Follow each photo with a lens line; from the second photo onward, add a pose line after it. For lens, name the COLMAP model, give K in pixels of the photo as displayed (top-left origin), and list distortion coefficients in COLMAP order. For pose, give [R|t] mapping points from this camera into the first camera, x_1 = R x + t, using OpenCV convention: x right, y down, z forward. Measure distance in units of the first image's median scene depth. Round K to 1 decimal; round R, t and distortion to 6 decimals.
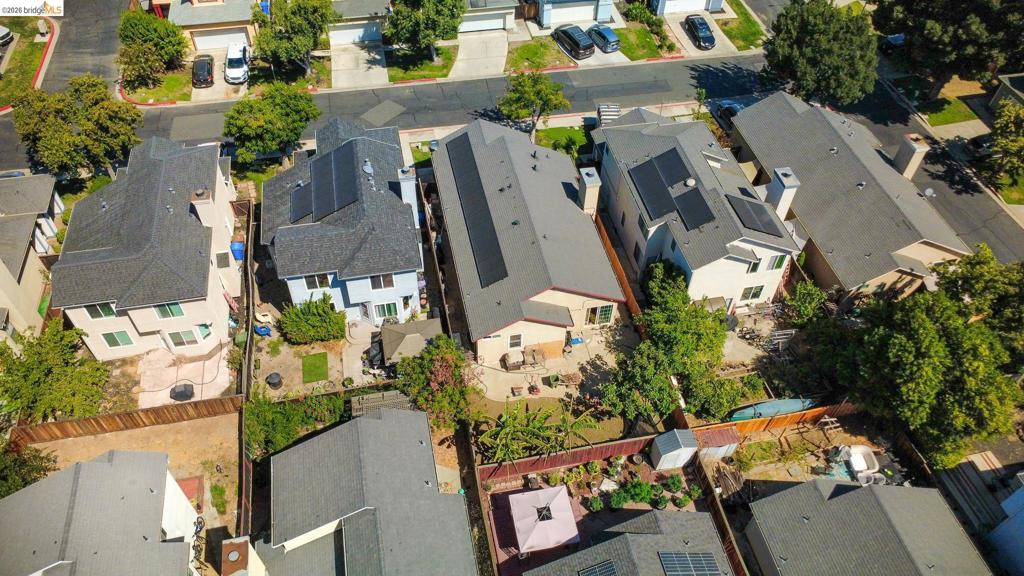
lens RADIAL K [[743.3, 0, 508.0], [0, 743.3, 293.6], [0, 0, 1]] dist [0.007273, -0.004004]
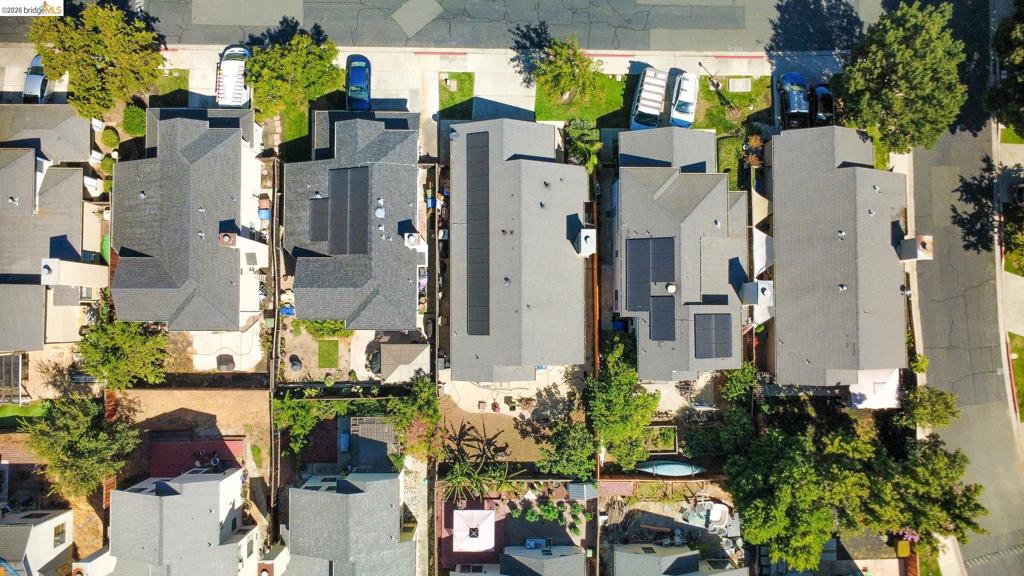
lens RADIAL K [[743.3, 0, 508.0], [0, 743.3, 293.6], [0, 0, 1]] dist [0.007273, -0.004004]
pose [[0.979346, 0.202187, -0.001349, 0.016679], [-0.155949, 0.759591, 0.631428, -0.794499], [0.128691, -0.618177, 0.775433, 0.130476]]
